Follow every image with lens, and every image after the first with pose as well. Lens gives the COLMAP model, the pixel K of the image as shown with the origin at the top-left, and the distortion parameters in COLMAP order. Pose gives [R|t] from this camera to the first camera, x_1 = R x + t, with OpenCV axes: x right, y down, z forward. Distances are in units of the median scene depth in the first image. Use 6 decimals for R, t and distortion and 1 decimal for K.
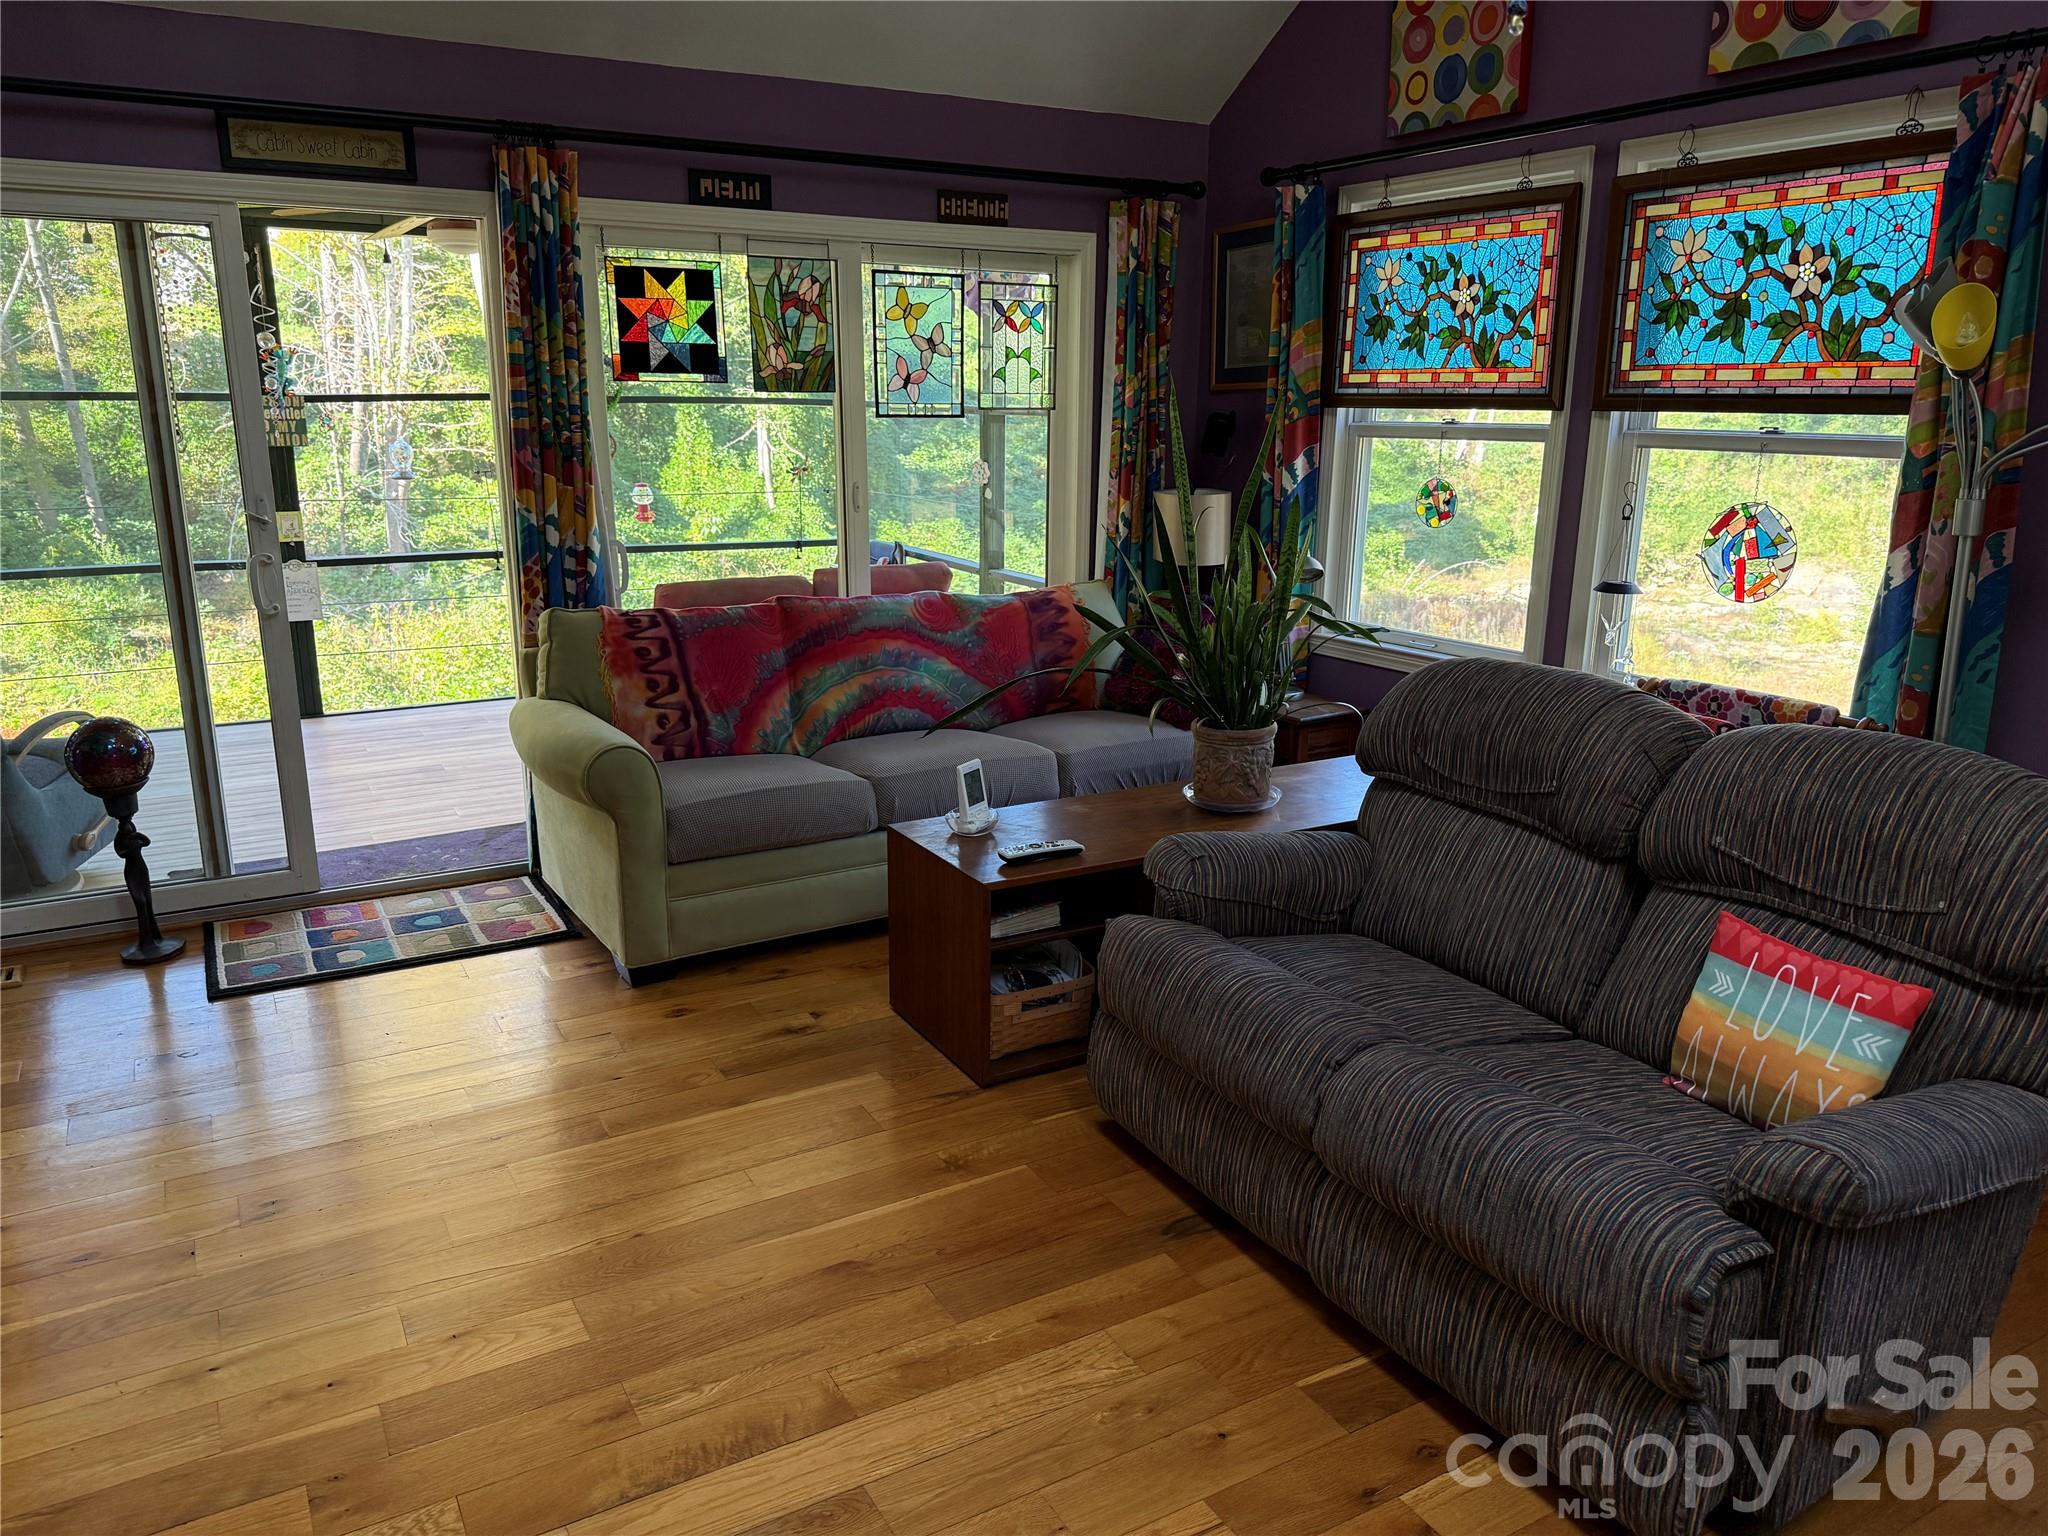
lens RADIAL K [[1480.3, 0, 1023.3], [0, 1480.3, 683.4], [0, 0, 1]] dist [0.108380, -0.000228]
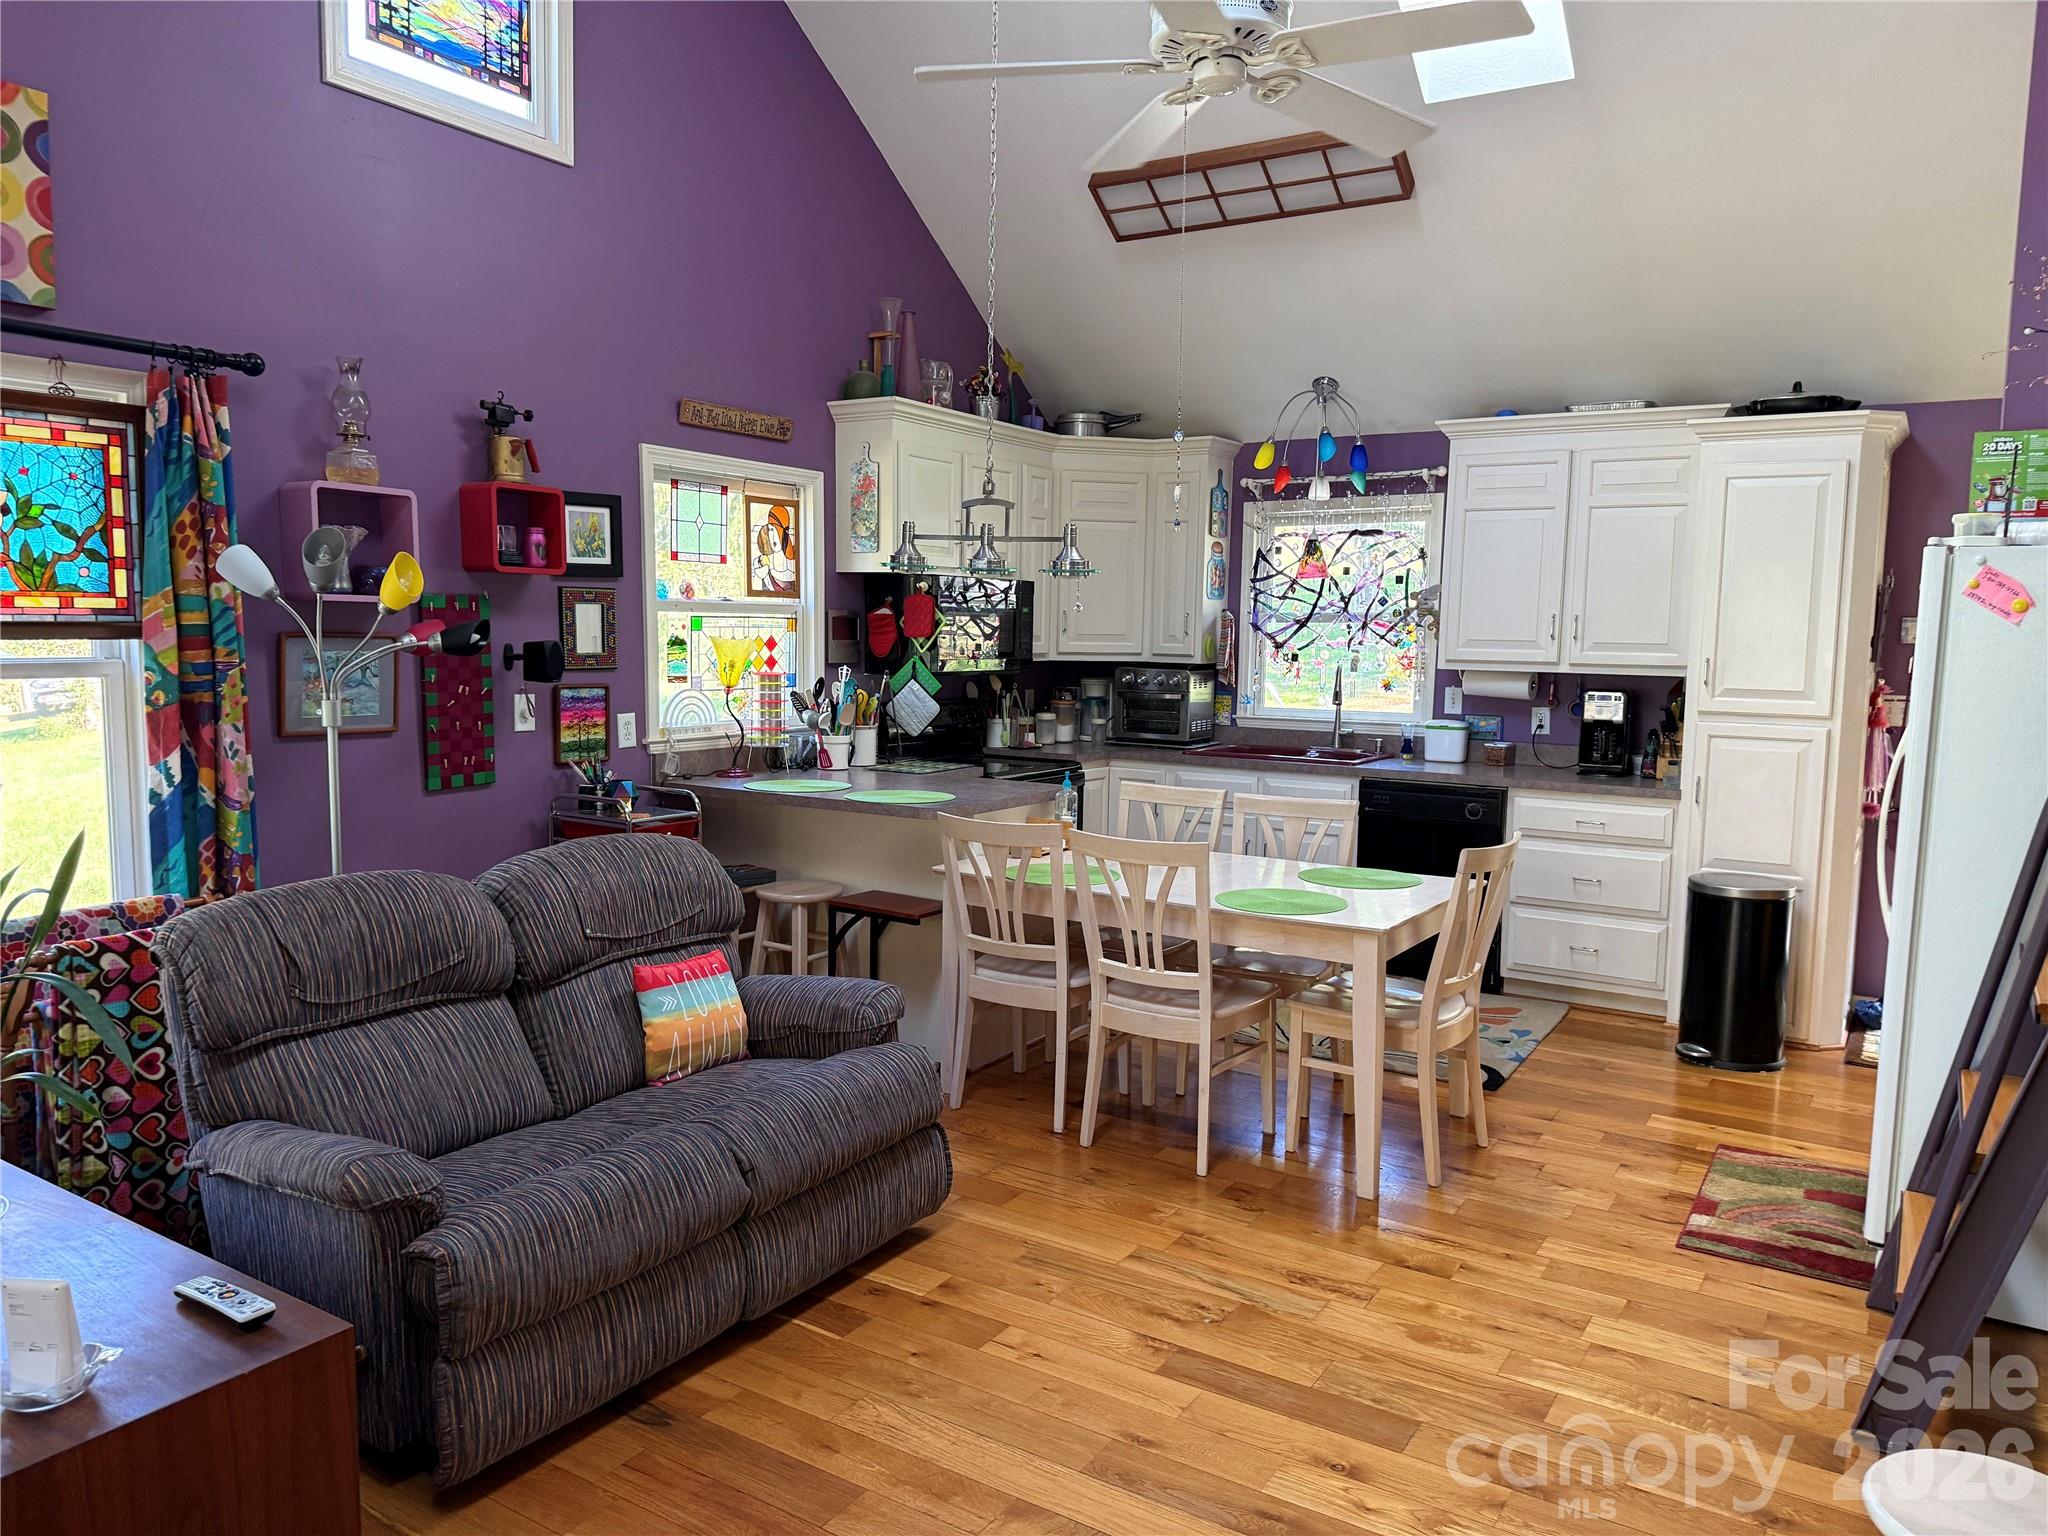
lens RADIAL K [[1453.7, 0, 1001.1], [0, 1453.7, 767.0], [0, 0, 1]] dist [0.126079, -0.203262]
pose [[-0.451103, -0.101885, 0.886637, -0.697099], [0.160519, 0.967999, 0.192904, -0.188059], [-0.877918, 0.229342, -0.420313, 0.899327]]
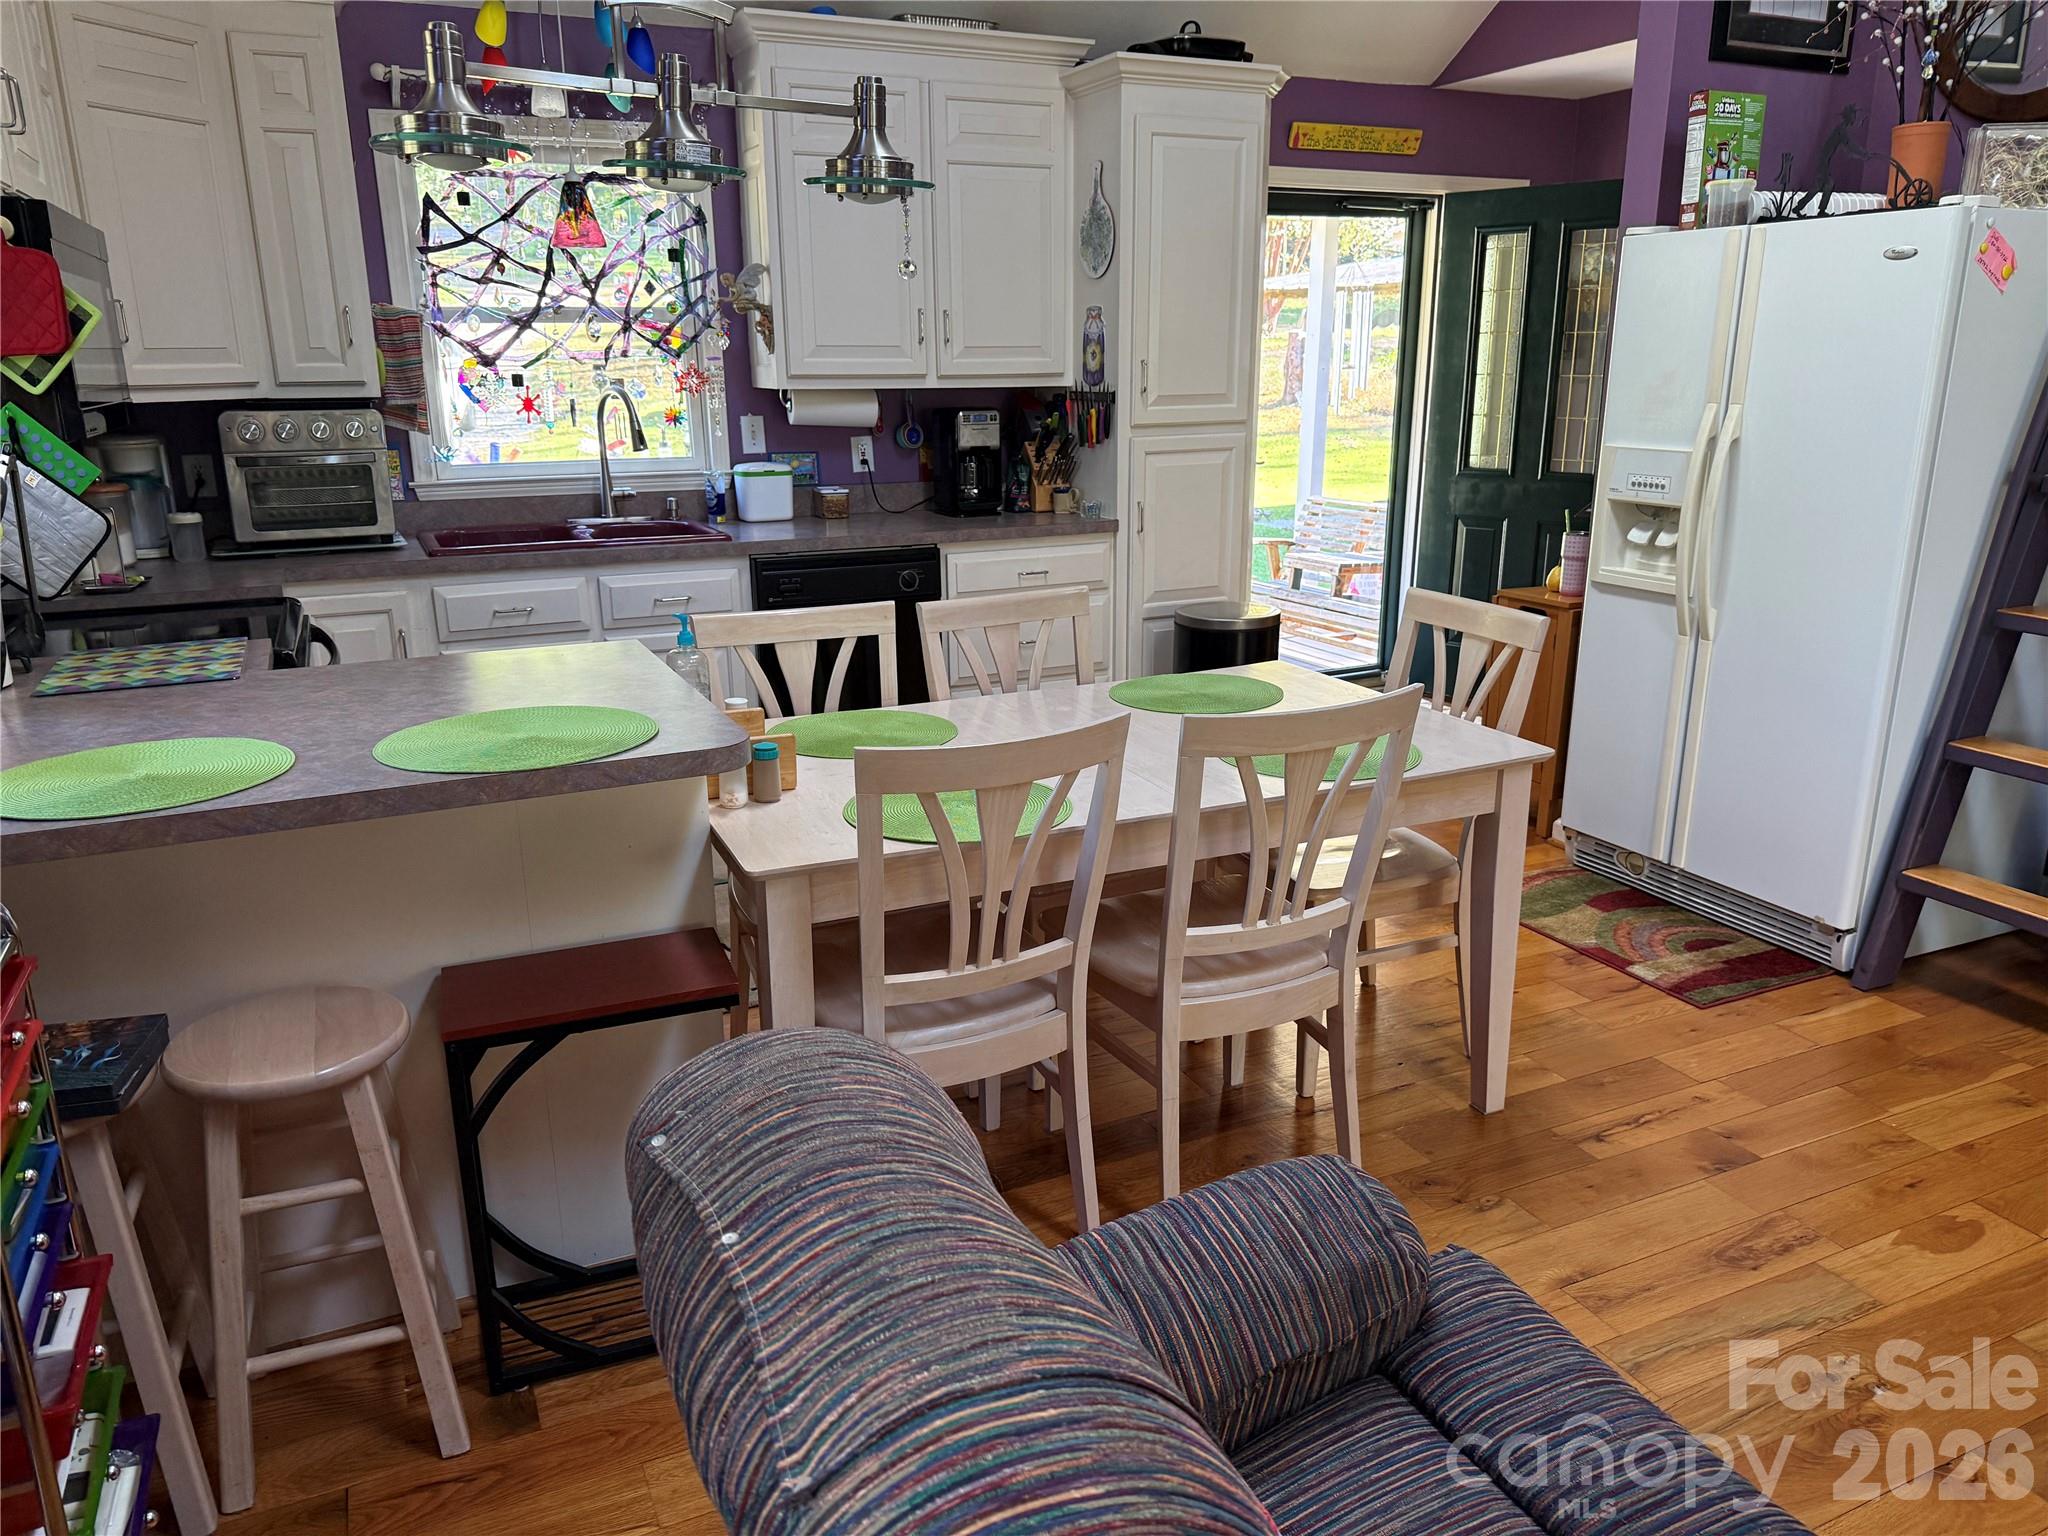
lens RADIAL K [[1456.2, 0, 1047.8], [0, 1456.2, 769.6], [0, 0, 1]] dist [0.110318, -0.198733]
pose [[-0.997923, -0.016282, 0.062325, 0.353959], [0.014217, 0.888005, 0.459613, -0.162226], [-0.062828, 0.459545, -0.885929, 0.918215]]
